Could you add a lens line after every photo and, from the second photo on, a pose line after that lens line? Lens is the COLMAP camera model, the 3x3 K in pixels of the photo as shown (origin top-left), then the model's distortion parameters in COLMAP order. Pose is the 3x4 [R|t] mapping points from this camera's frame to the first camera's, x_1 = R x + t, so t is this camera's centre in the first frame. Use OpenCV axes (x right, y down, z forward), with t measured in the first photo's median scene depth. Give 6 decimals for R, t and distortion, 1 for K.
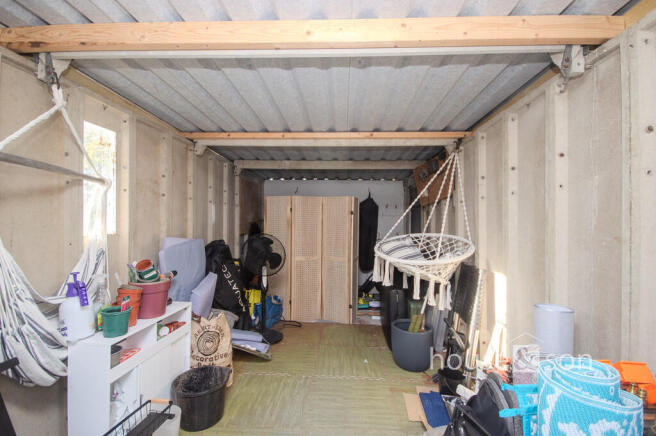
lens RADIAL K [[294.5, 0, 328.0], [0, 294.5, 218.0], [0, 0, 1]] dist [0.000129, -0.000002]
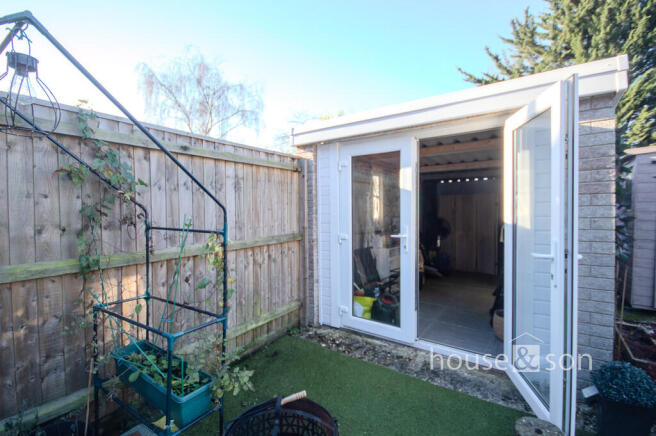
lens RADIAL K [[294.5, 0, 328.0], [0, 294.5, 218.0], [0, 0, 1]] dist [0.000129, -0.000002]
pose [[0.847313, -0.001189, -0.531093, 0.169851], [0.014294, 0.999686, 0.020566, 0.009976], [0.530902, -0.025017, 0.847064, -0.891578]]
